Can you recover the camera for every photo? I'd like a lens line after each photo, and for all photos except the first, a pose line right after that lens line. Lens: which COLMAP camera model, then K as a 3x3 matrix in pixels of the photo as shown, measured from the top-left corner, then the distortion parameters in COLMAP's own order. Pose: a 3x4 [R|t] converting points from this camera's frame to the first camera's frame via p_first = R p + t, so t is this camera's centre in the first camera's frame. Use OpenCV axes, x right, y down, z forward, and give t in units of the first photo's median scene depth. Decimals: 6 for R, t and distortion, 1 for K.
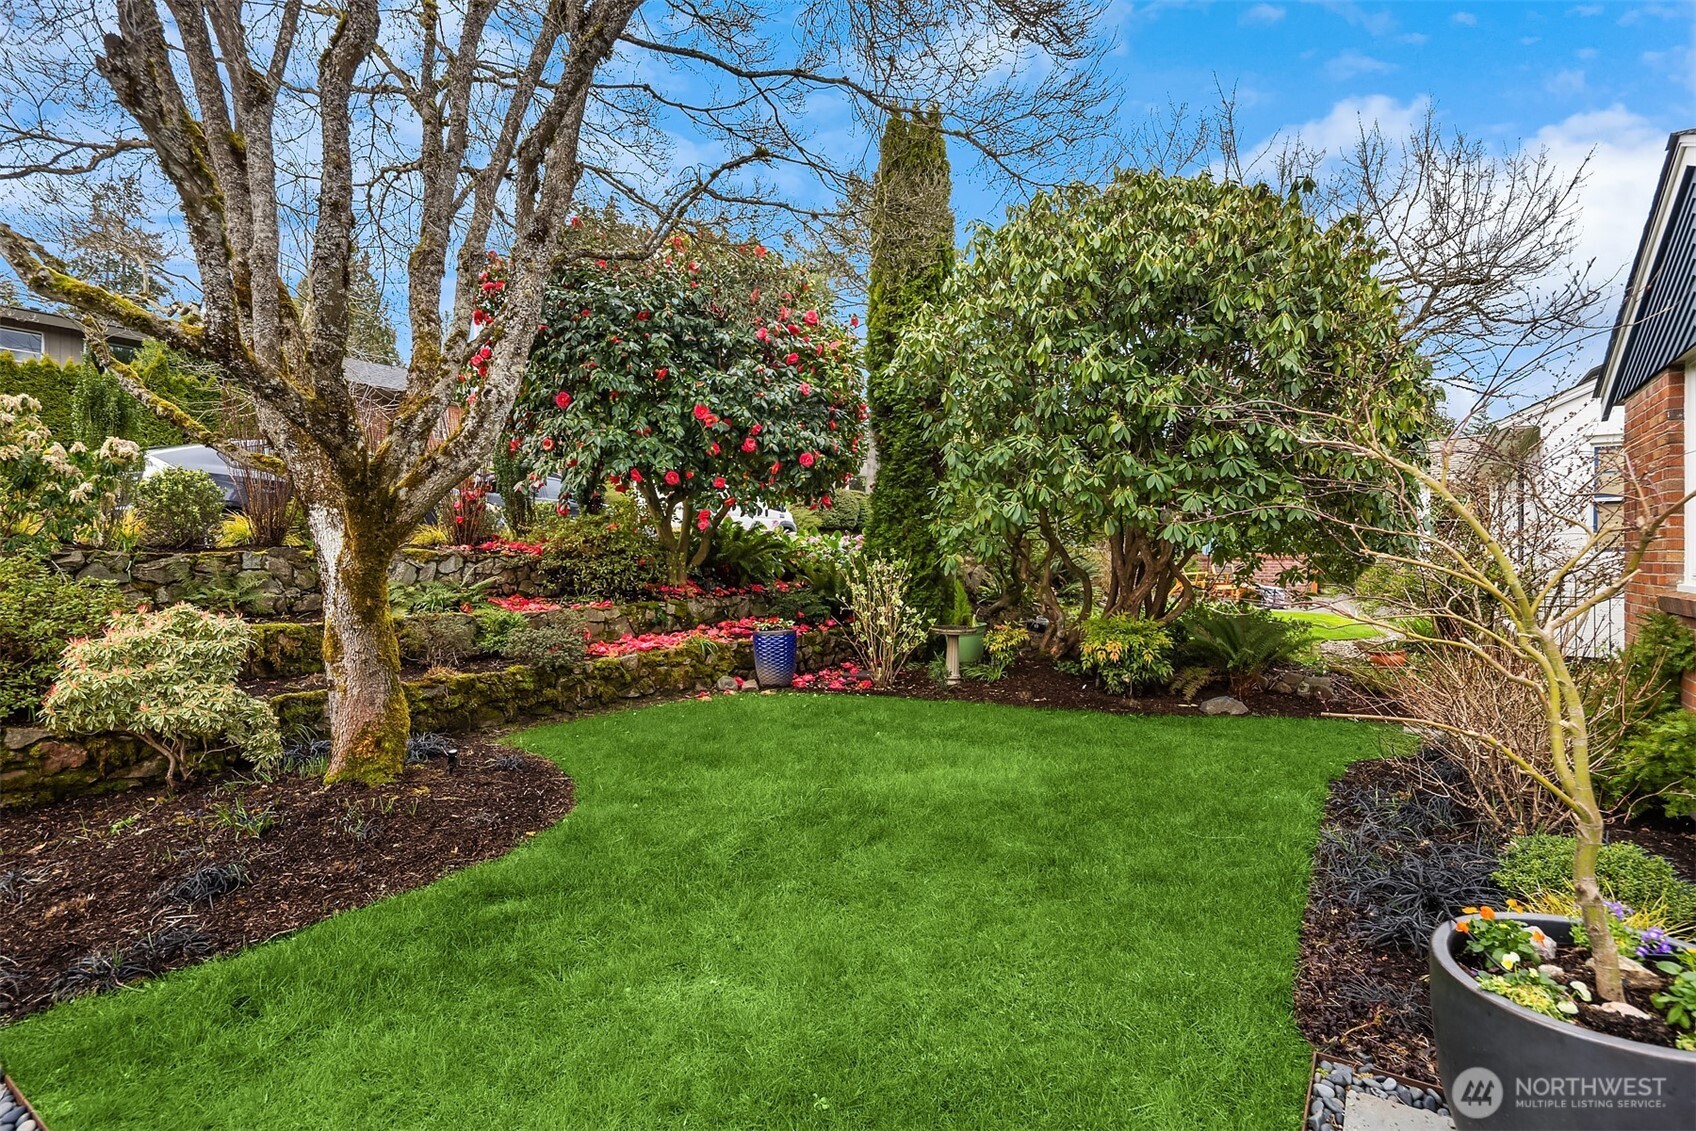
lens RADIAL K [[816.7, 0, 877.0], [0, 816.7, 563.7], [0, 0, 1]] dist [-0.000912, -0.000505]
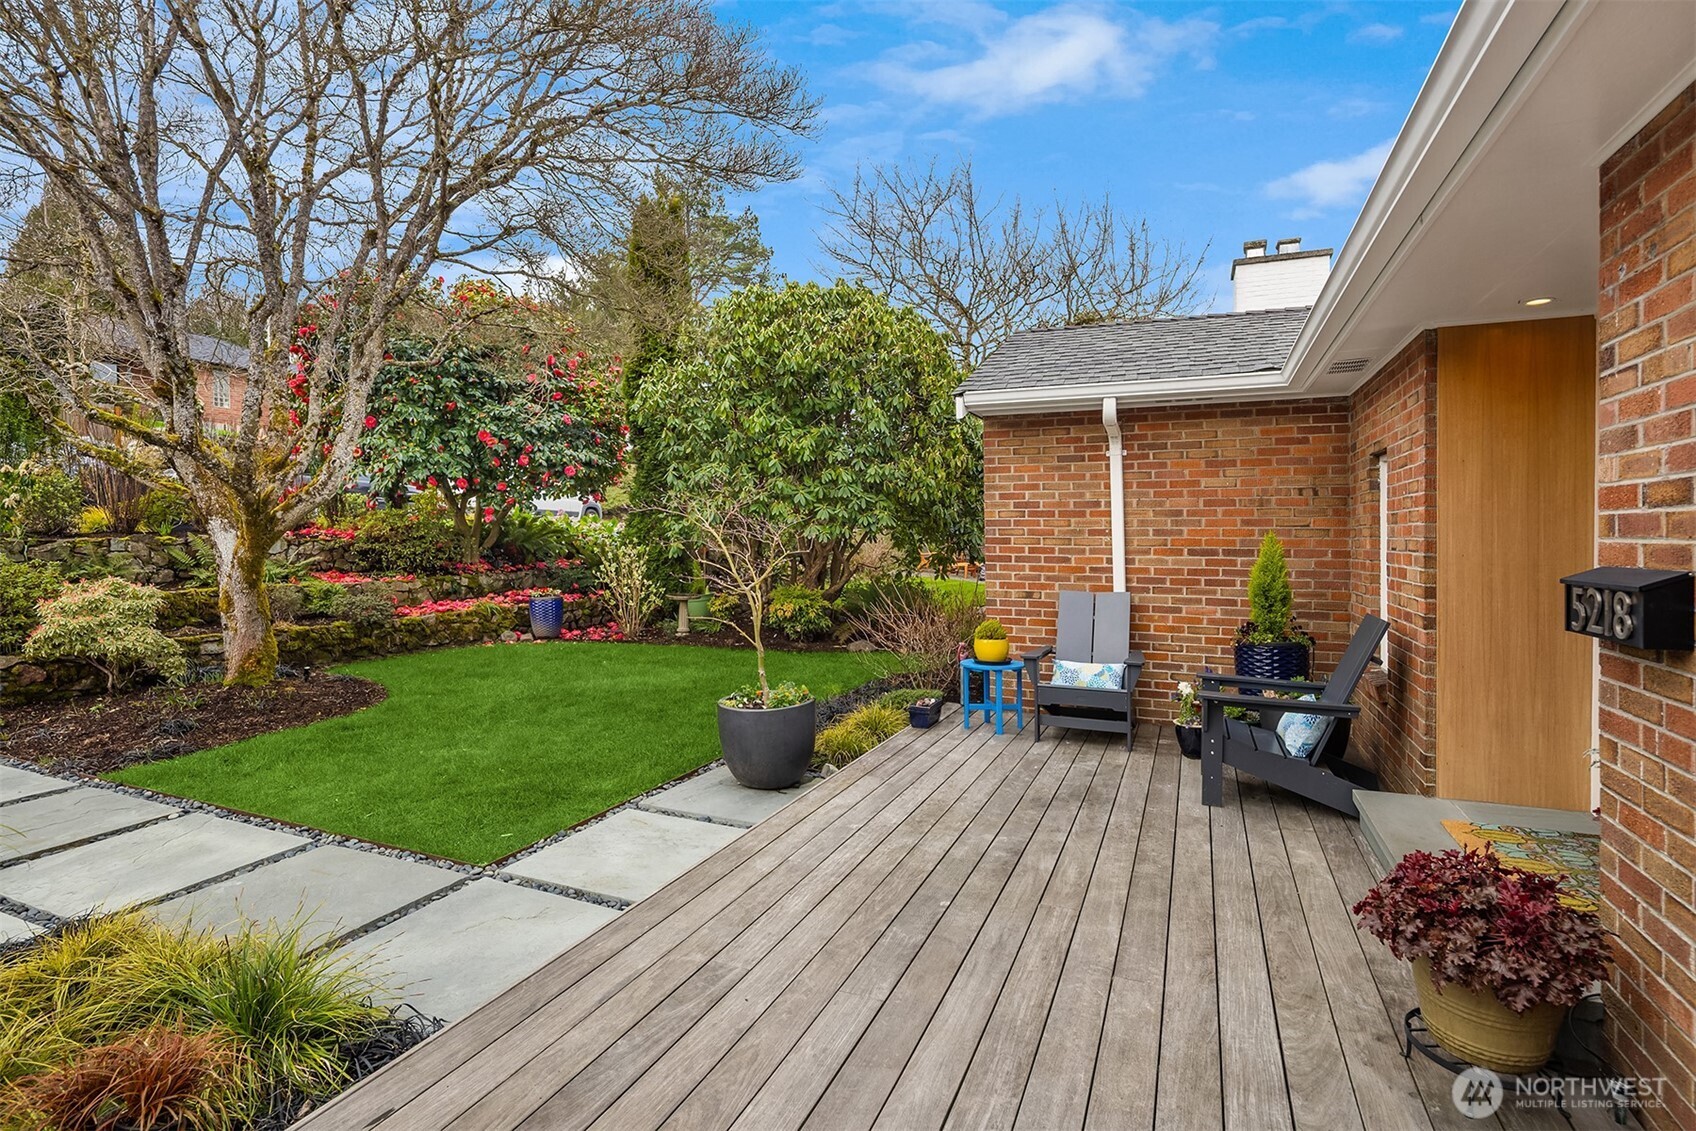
lens RADIAL K [[811.3, 0, 869.5], [0, 811.3, 581.4], [0, 0, 1]] dist [0.016277, -0.010207]
pose [[0.981804, 0.000331, 0.189895, 0.153837], [-0.010514, 0.998559, 0.052623, -0.022525], [-0.189604, -0.053662, 0.980393, -0.449549]]
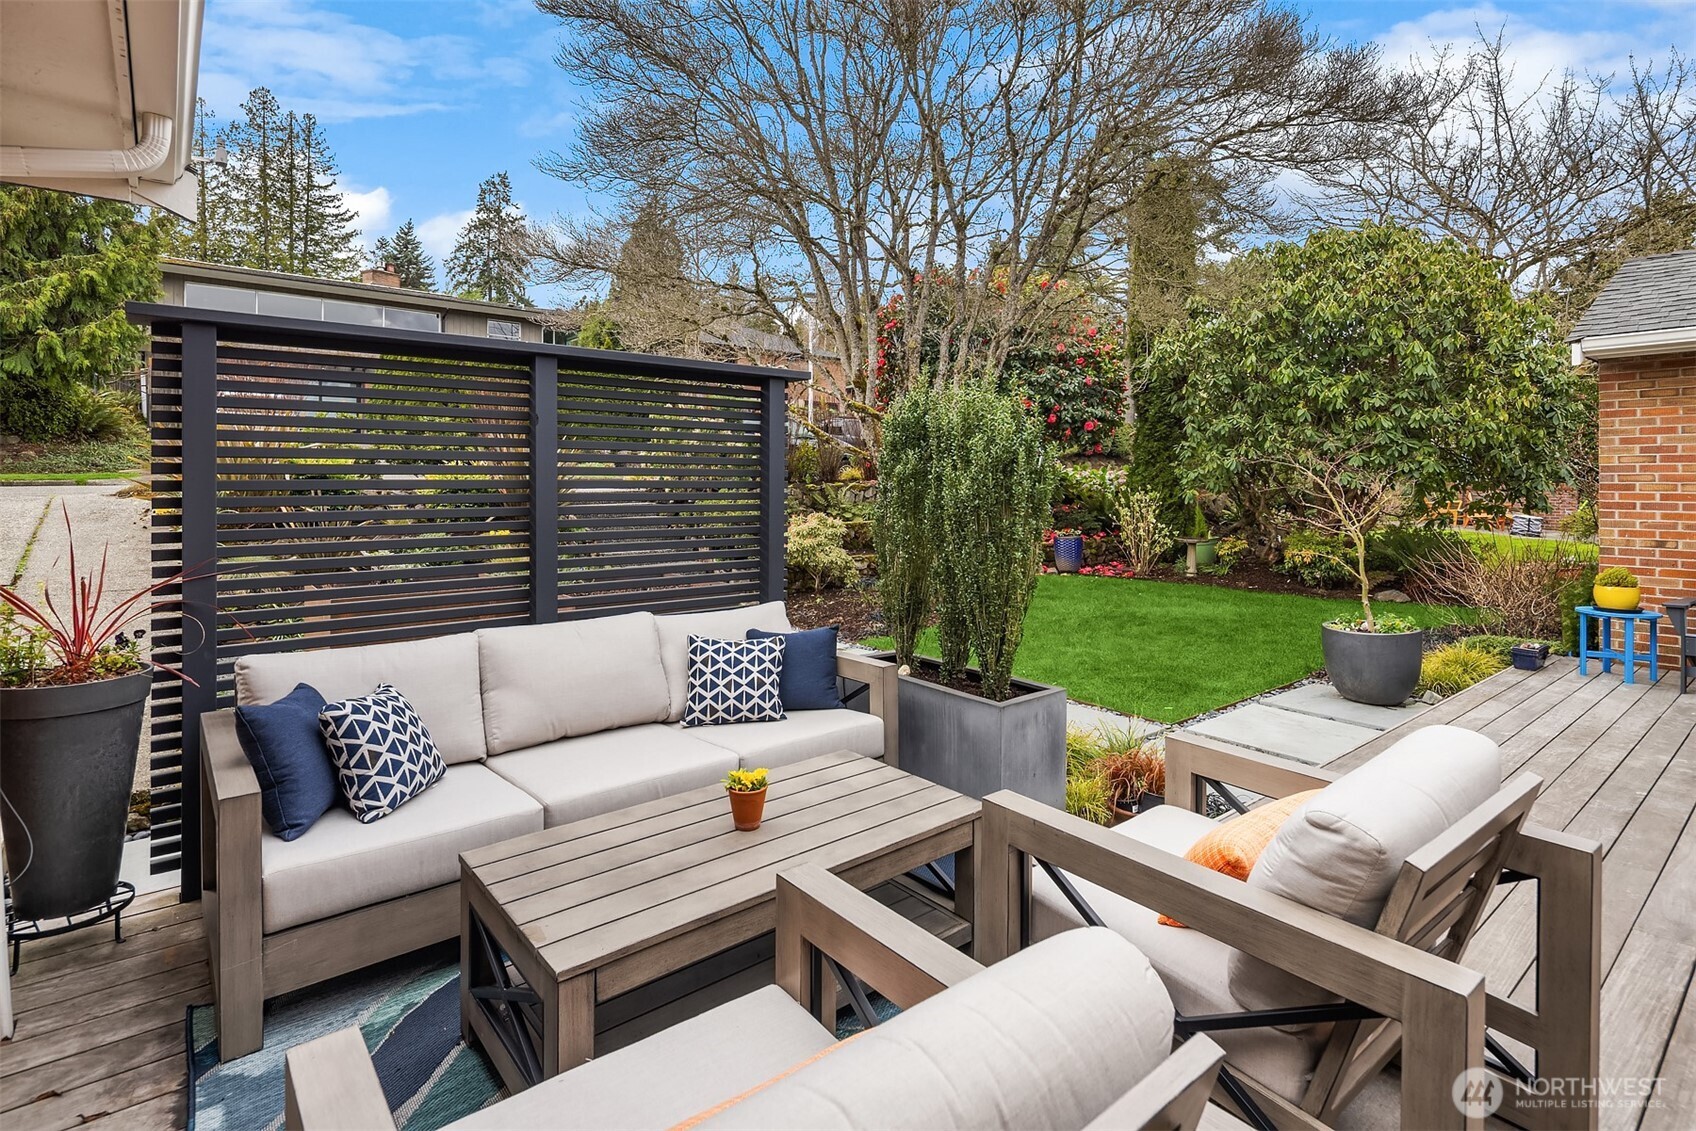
lens RADIAL K [[832.1, 0, 853.0], [0, 832.1, 500.0], [0, 0, 1]] dist [0.009963, -0.011128]
pose [[0.950347, 0.011517, -0.310978, -0.022879], [-0.004846, 0.999741, 0.022216, -0.023520], [0.311153, -0.019606, 0.950157, -0.678179]]
